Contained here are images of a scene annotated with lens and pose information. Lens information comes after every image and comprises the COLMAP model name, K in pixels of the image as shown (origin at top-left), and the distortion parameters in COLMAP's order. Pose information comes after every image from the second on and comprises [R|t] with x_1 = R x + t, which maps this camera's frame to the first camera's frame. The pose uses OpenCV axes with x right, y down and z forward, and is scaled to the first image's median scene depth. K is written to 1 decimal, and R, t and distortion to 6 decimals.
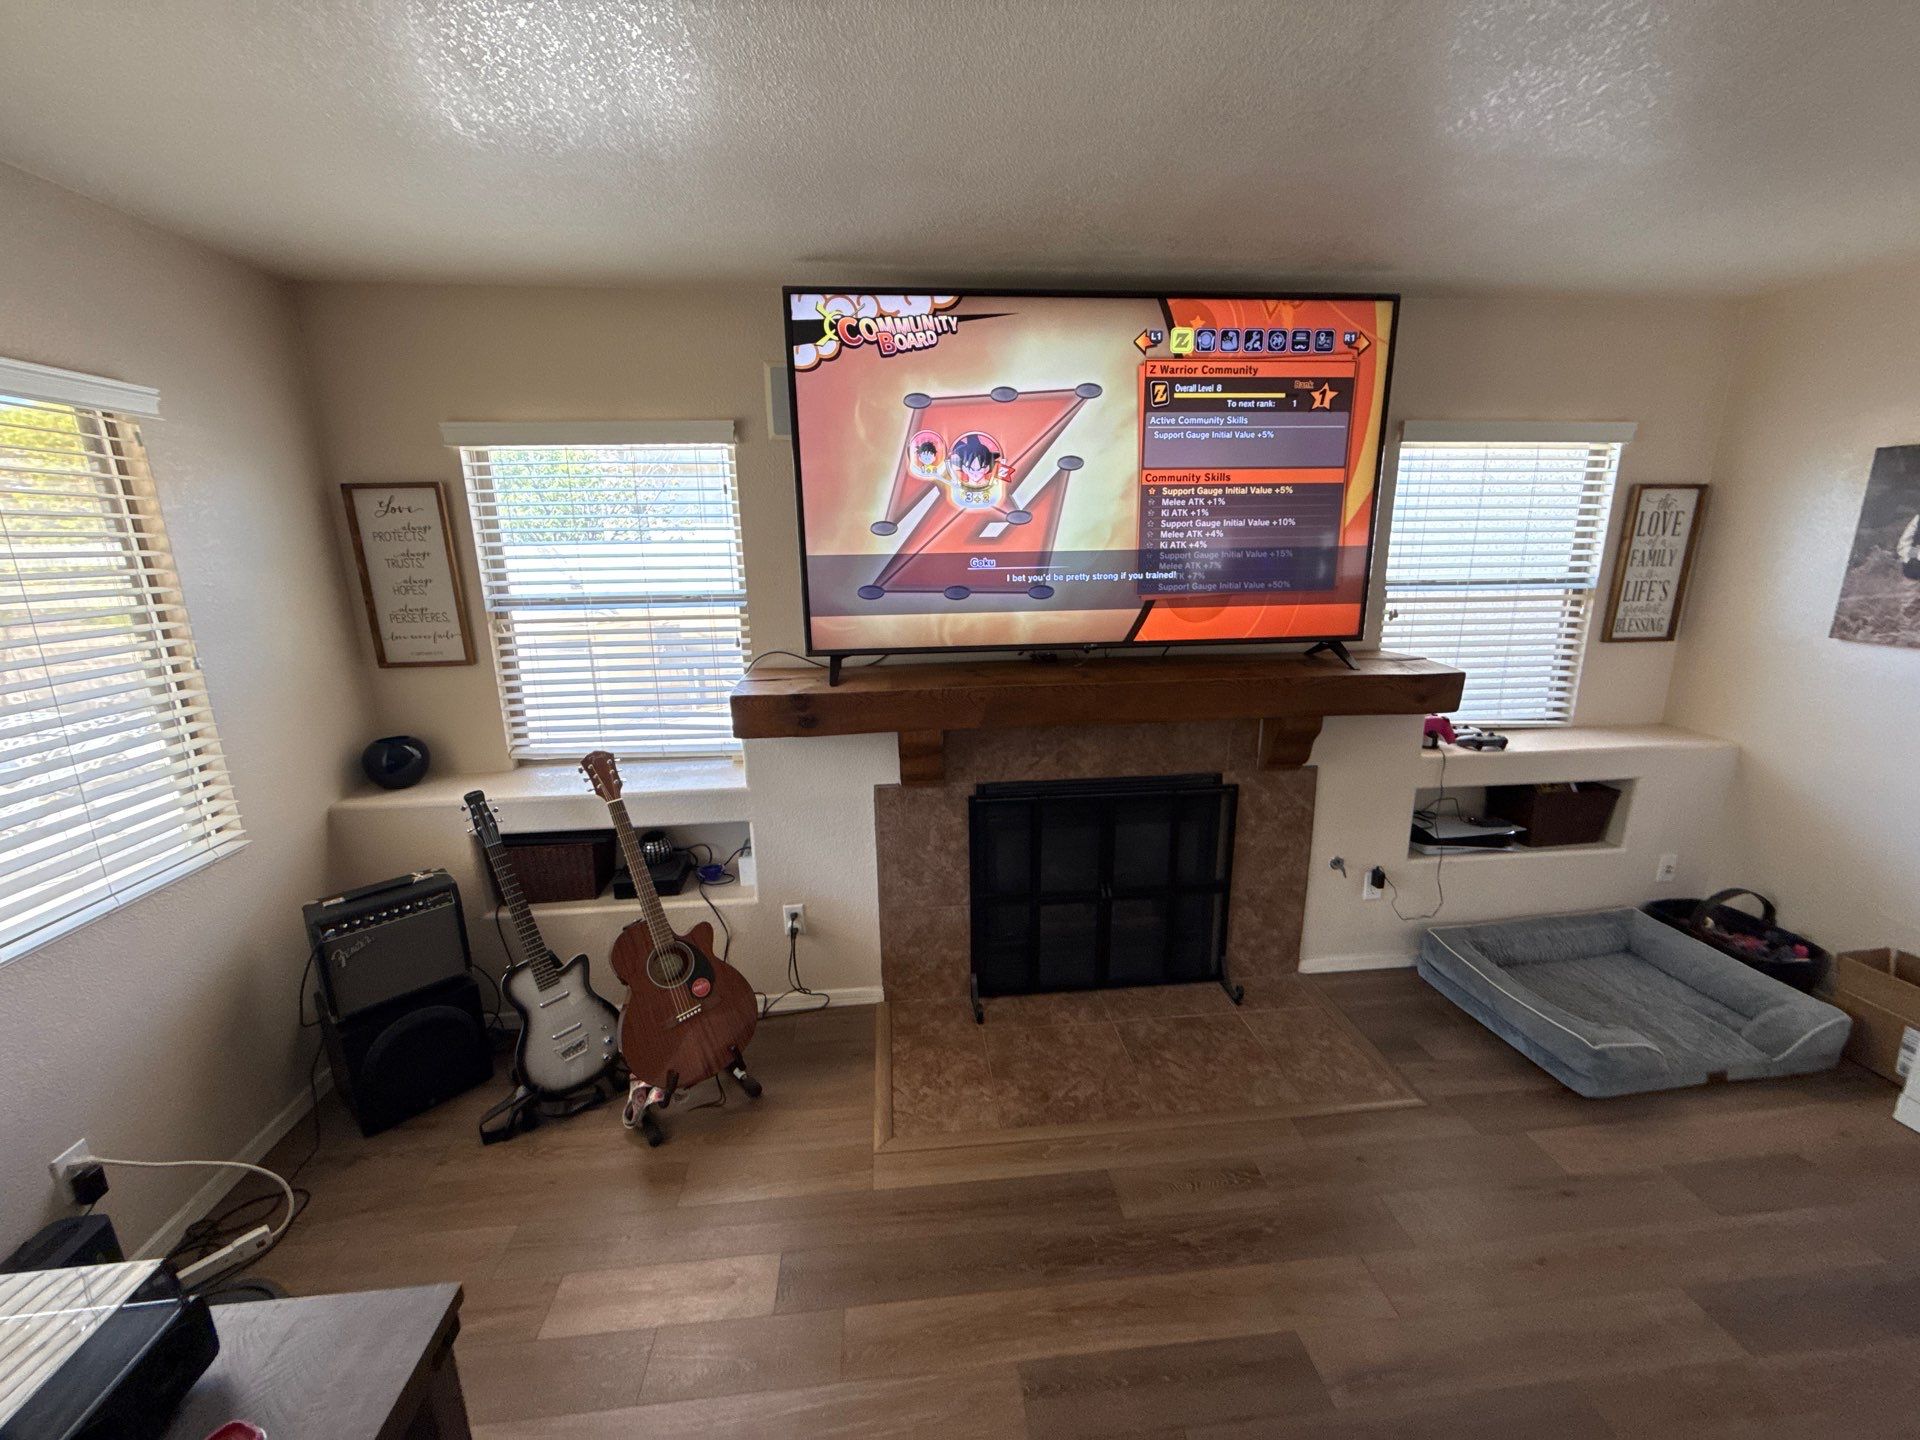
lens RADIAL K [[759.7, 0, 959.4], [0, 759.7, 718.6], [0, 0, 1]] dist [-0.001849, -0.000279]
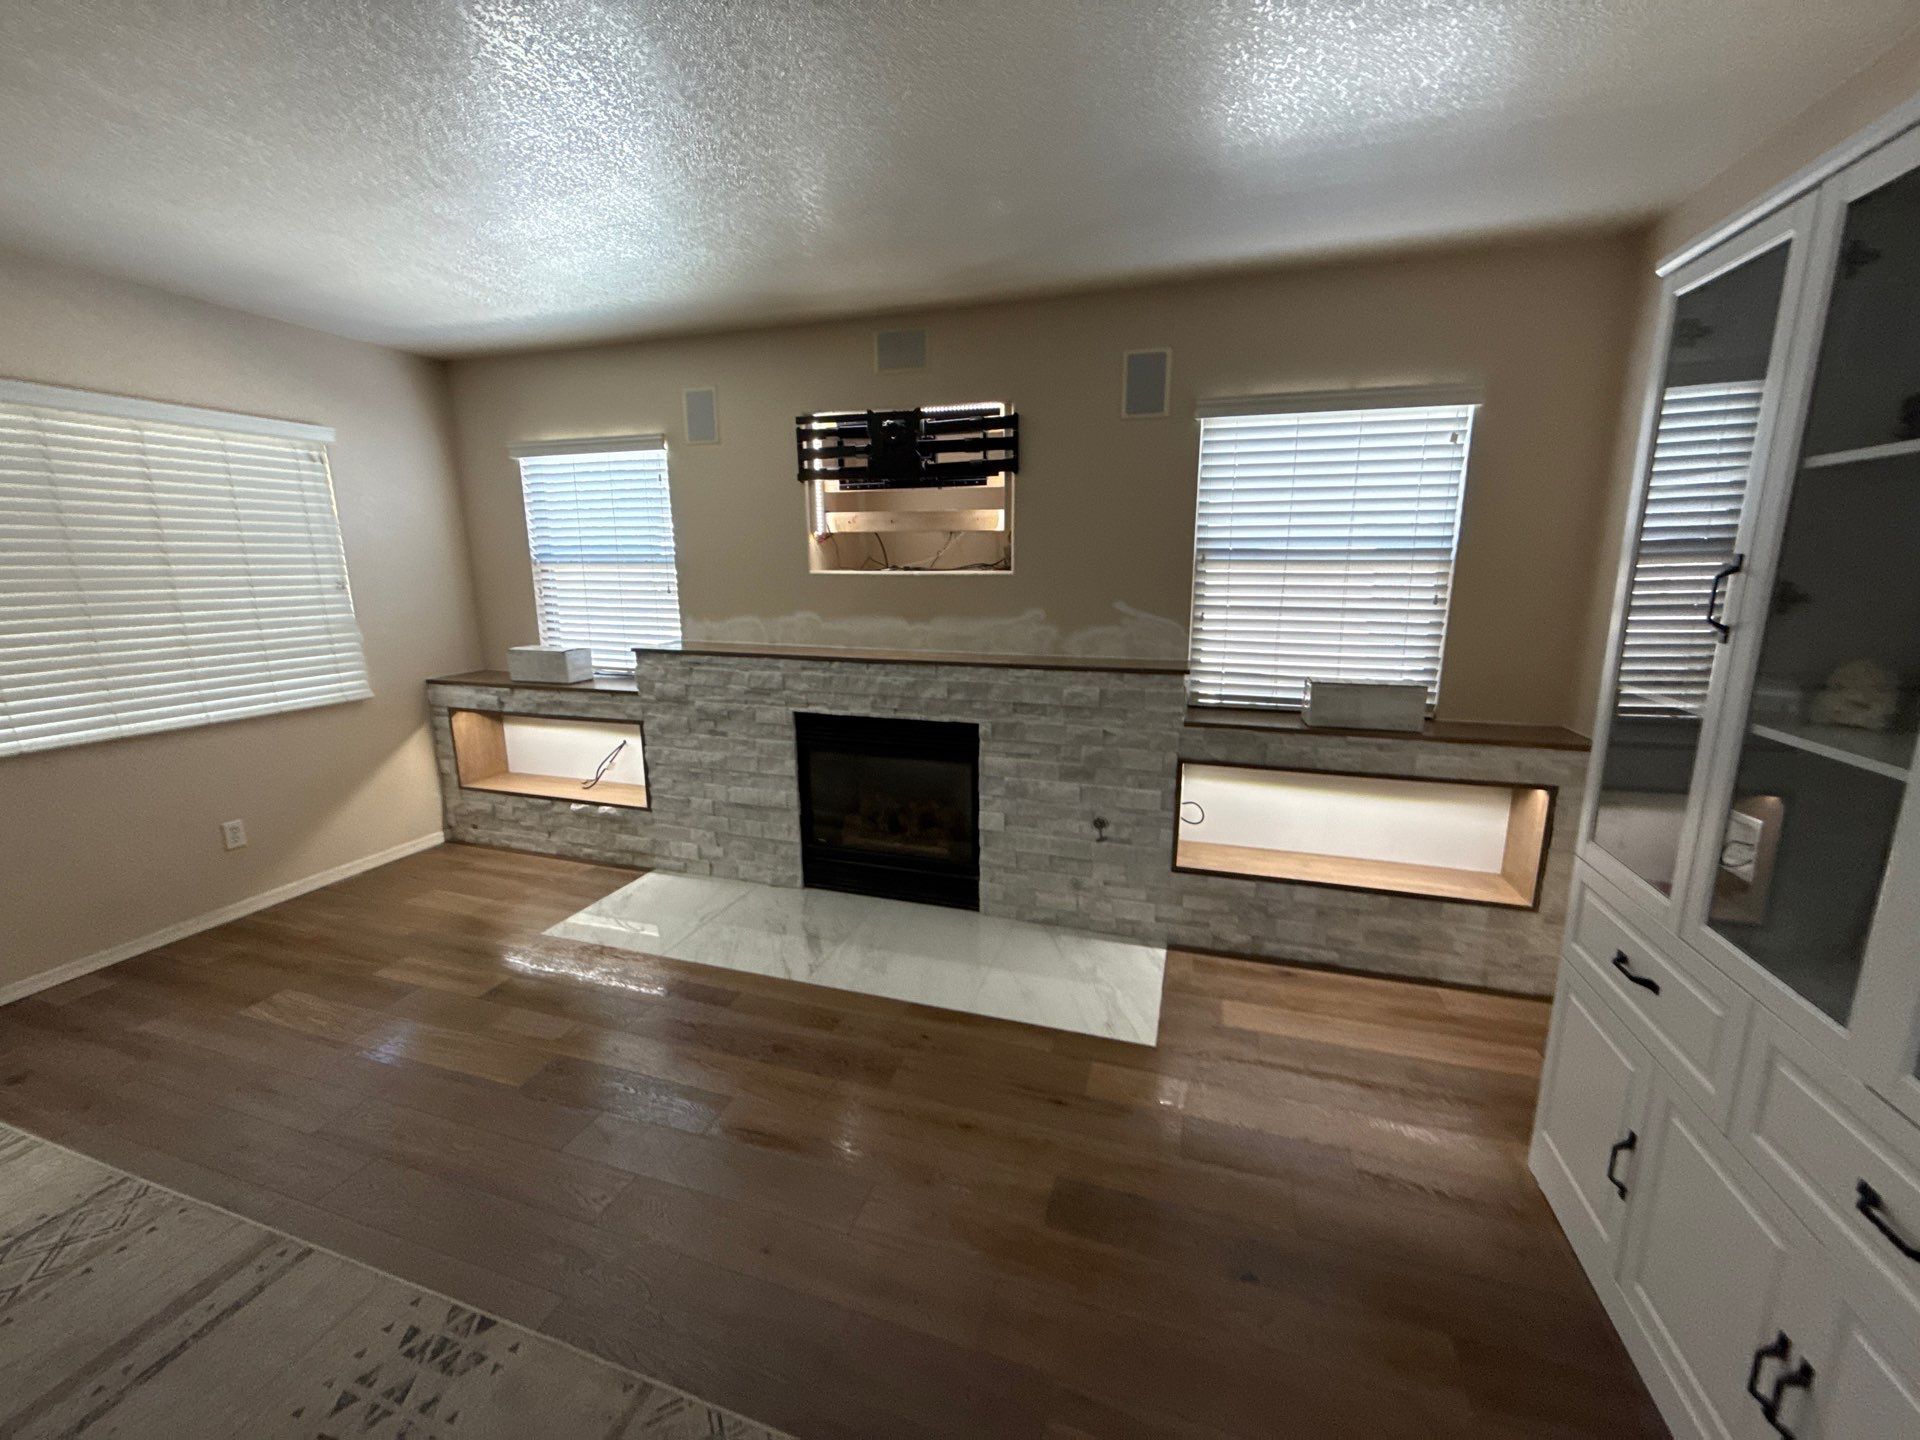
lens RADIAL K [[760.9, 0, 959.5], [0, 760.9, 718.5], [0, 0, 1]] dist [-0.001924, 0.000290]
pose [[0.915019, 0.090894, -0.393038, 0.745358], [-0.100207, 0.994961, -0.003195, 0.074953], [0.390767, 0.042308, 0.919517, -0.038763]]
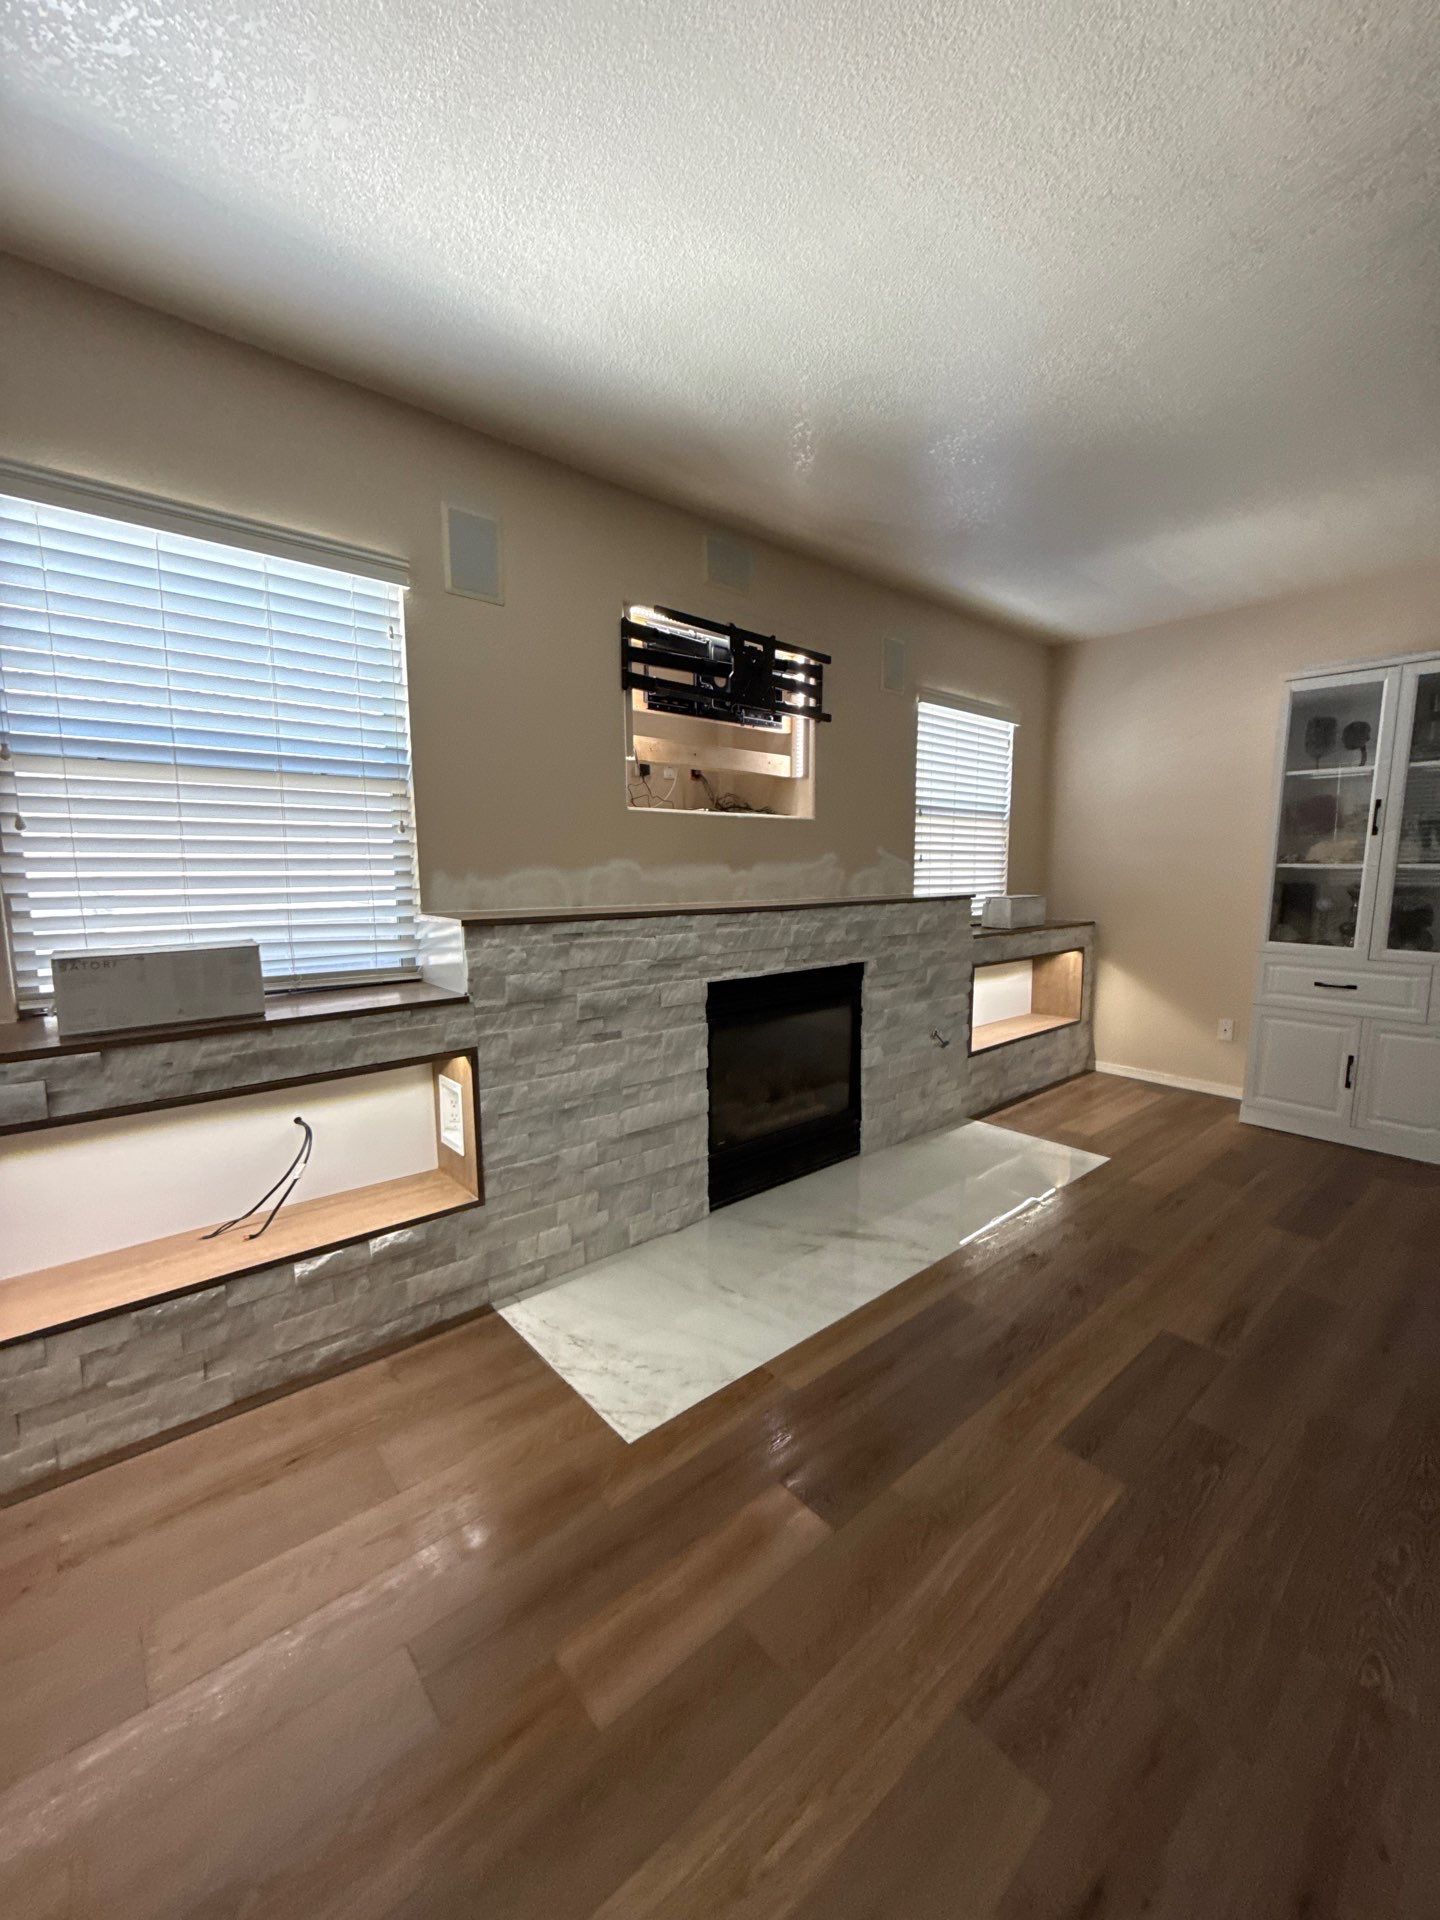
lens RADIAL K [[763.4, 0, 721.5], [0, 763.4, 962.3], [0, 0, 1]] dist [-0.000885, -0.000332]
pose [[0.822087, -0.063598, 0.565798, -0.482450], [0.123321, 0.990041, -0.067897, 0.127234], [-0.555846, 0.125592, 0.821744, 0.188150]]
